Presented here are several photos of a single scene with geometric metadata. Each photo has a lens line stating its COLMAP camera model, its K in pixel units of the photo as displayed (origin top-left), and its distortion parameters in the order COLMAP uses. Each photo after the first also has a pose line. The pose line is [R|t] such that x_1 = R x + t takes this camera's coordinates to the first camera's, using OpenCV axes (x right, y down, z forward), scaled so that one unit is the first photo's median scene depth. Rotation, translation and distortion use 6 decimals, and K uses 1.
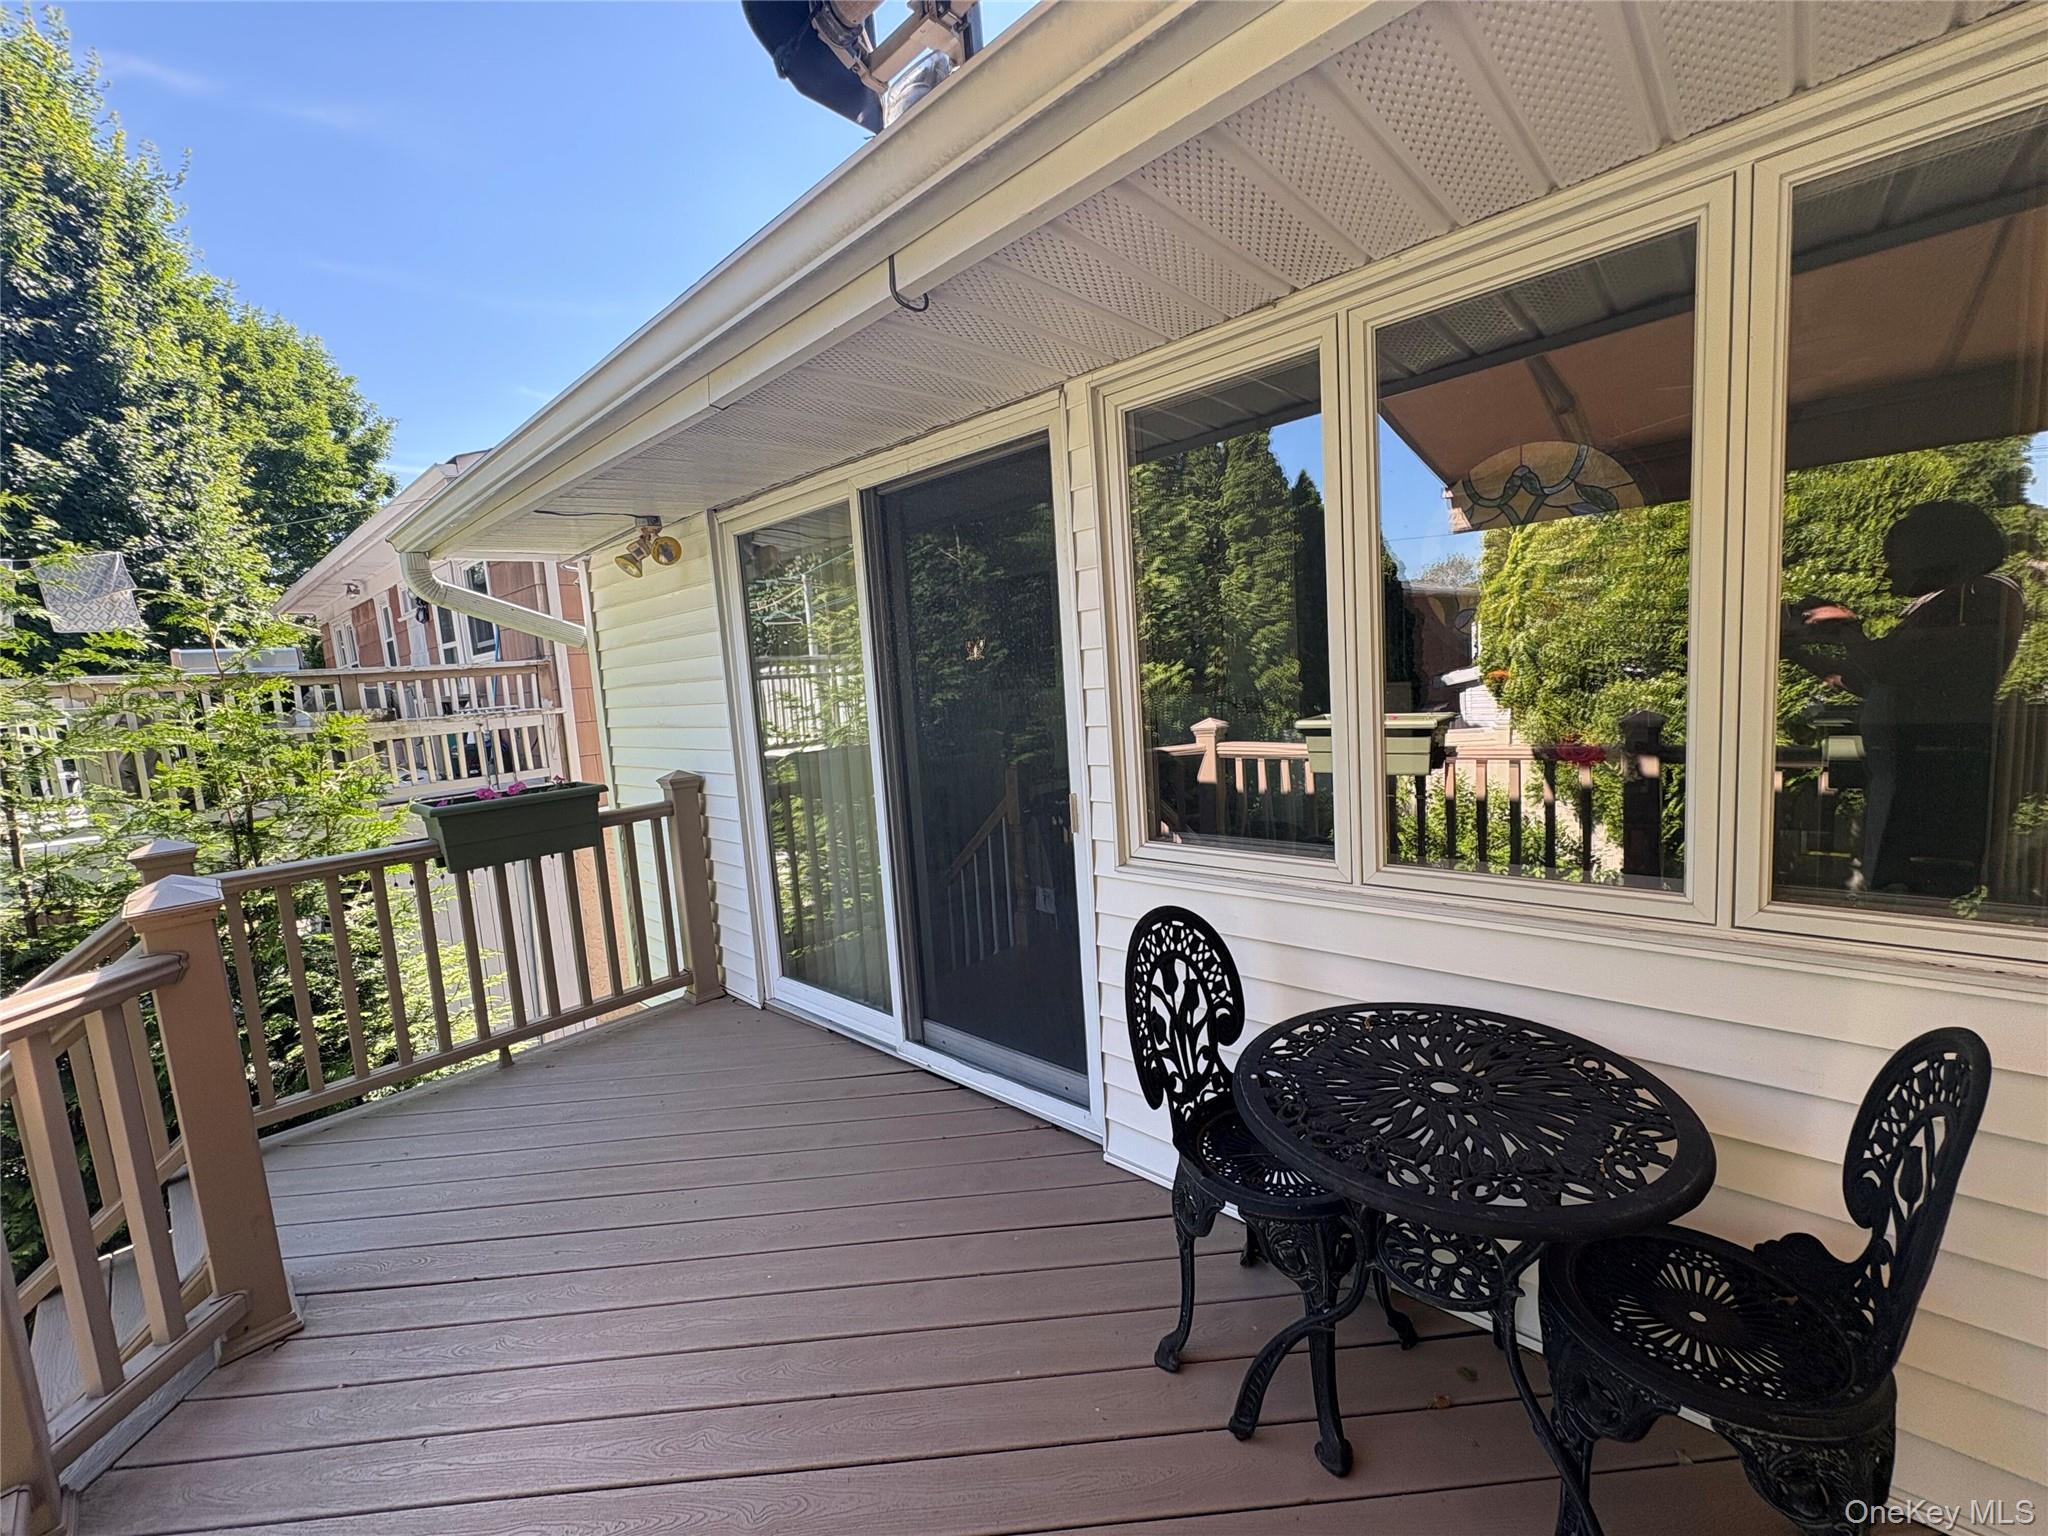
lens RADIAL K [[814.3, 0, 1017.1], [0, 814.3, 773.5], [0, 0, 1]] dist [-0.000936, 0.001110]
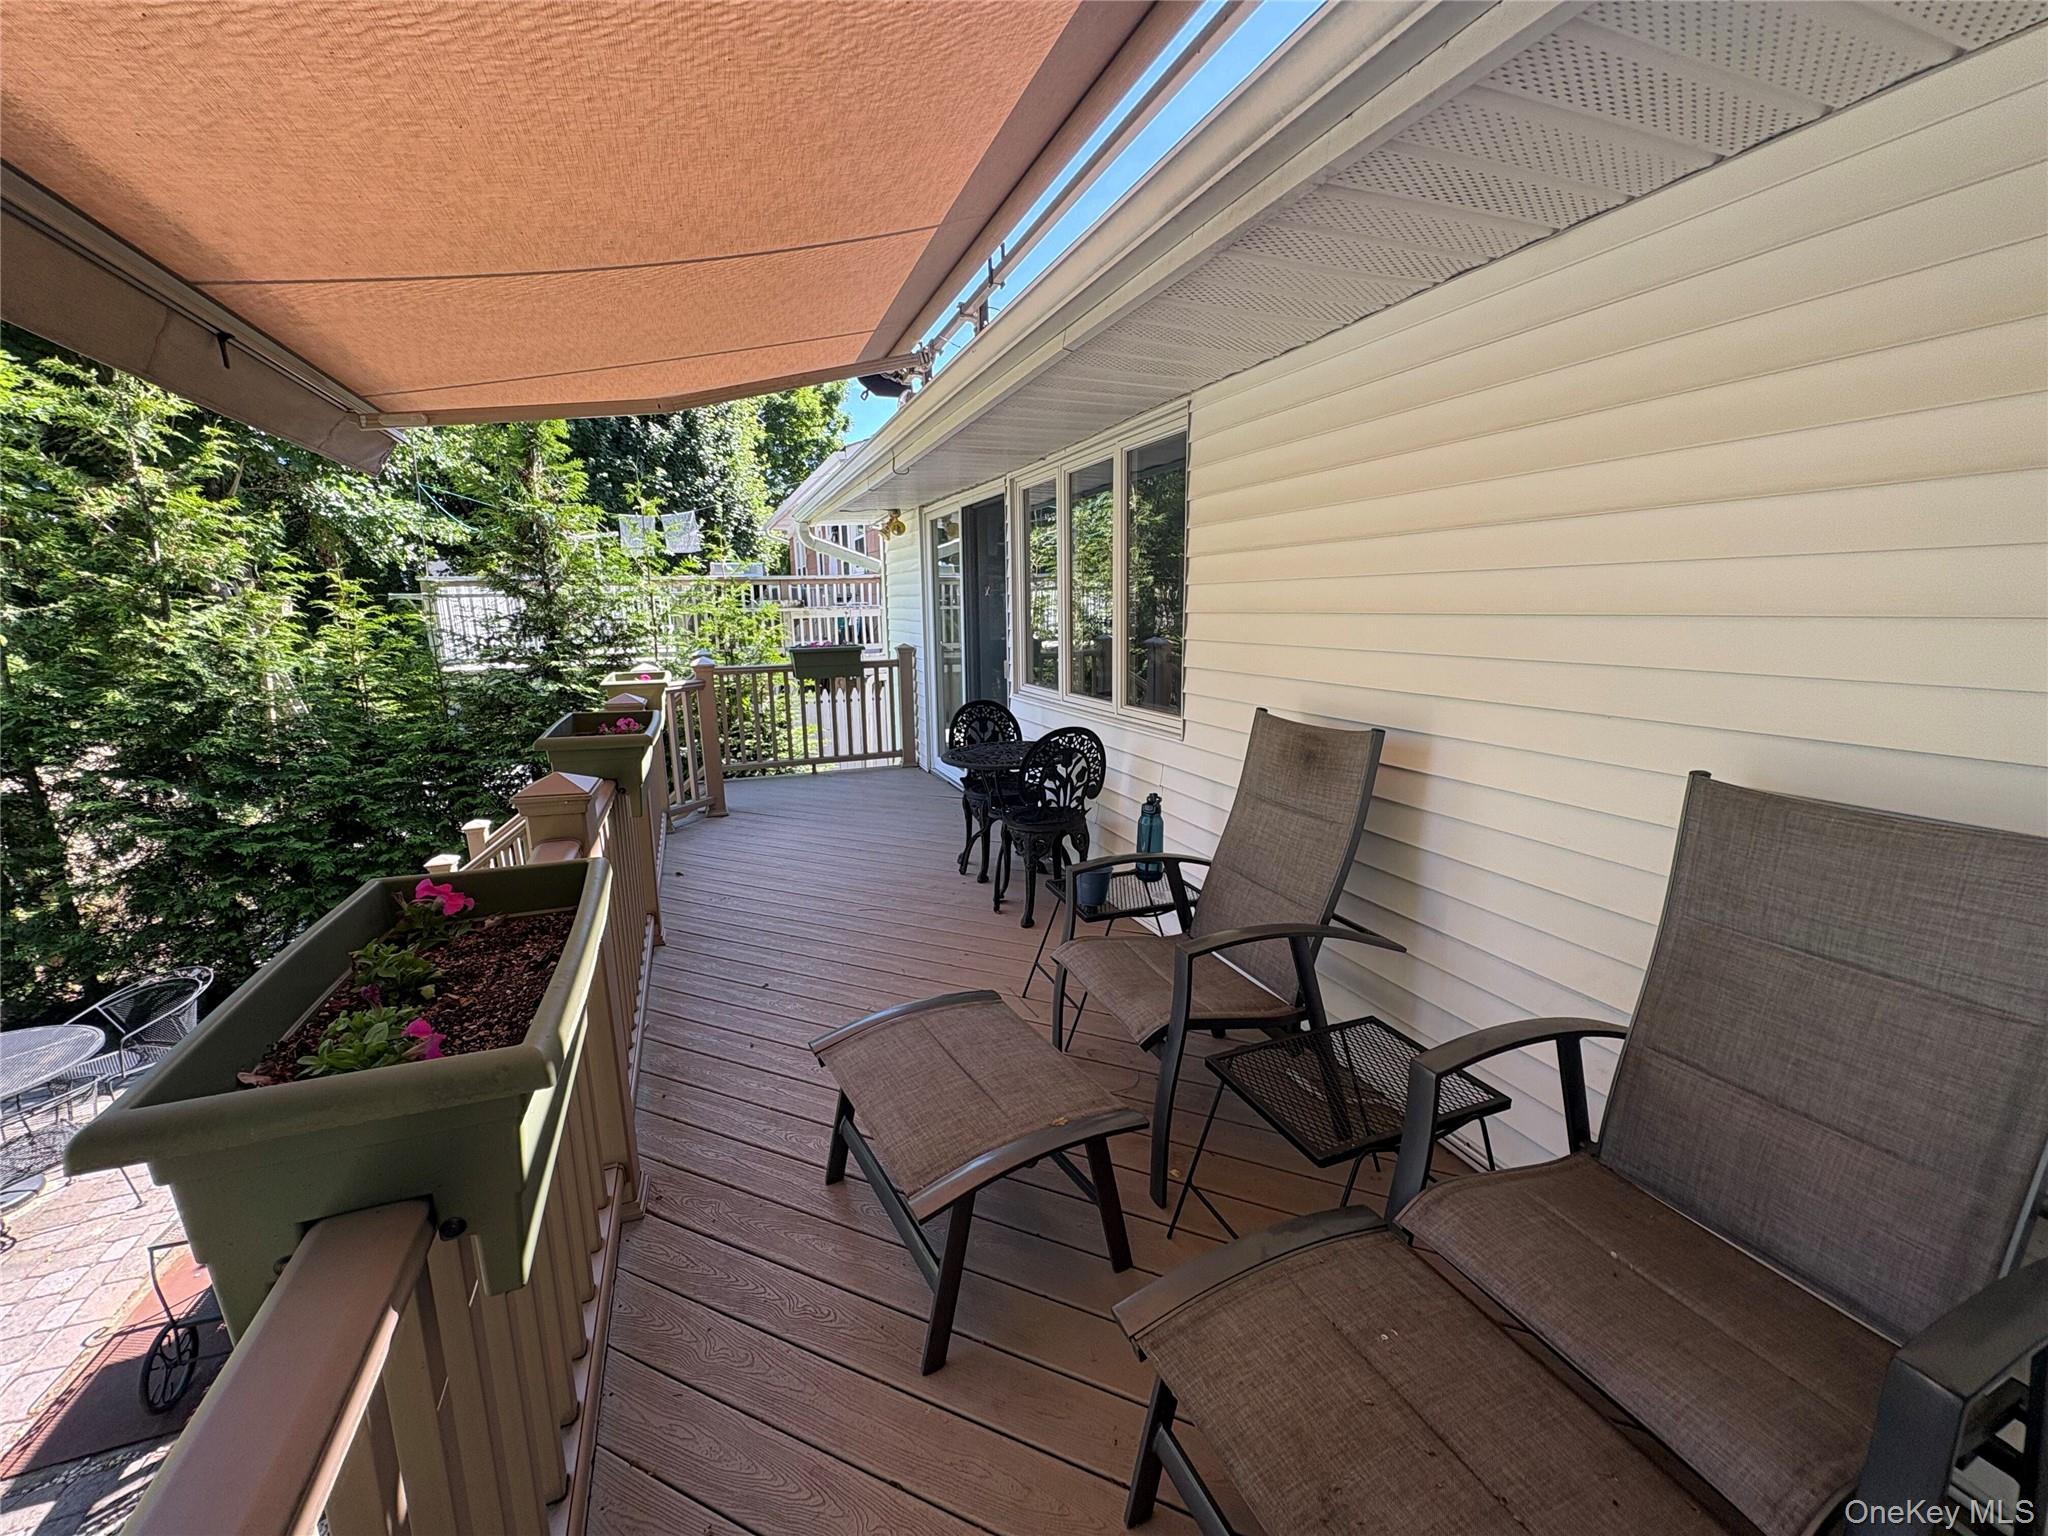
lens RADIAL K [[814.3, 0, 1027.0], [0, 814.3, 767.2], [0, 0, 1]] dist [-0.000936, 0.001110]
pose [[0.901226, 0.140357, -0.409990, 0.637246], [-0.098680, 0.987708, 0.121220, 0.022615], [0.421965, -0.068789, 0.903999, -0.591546]]
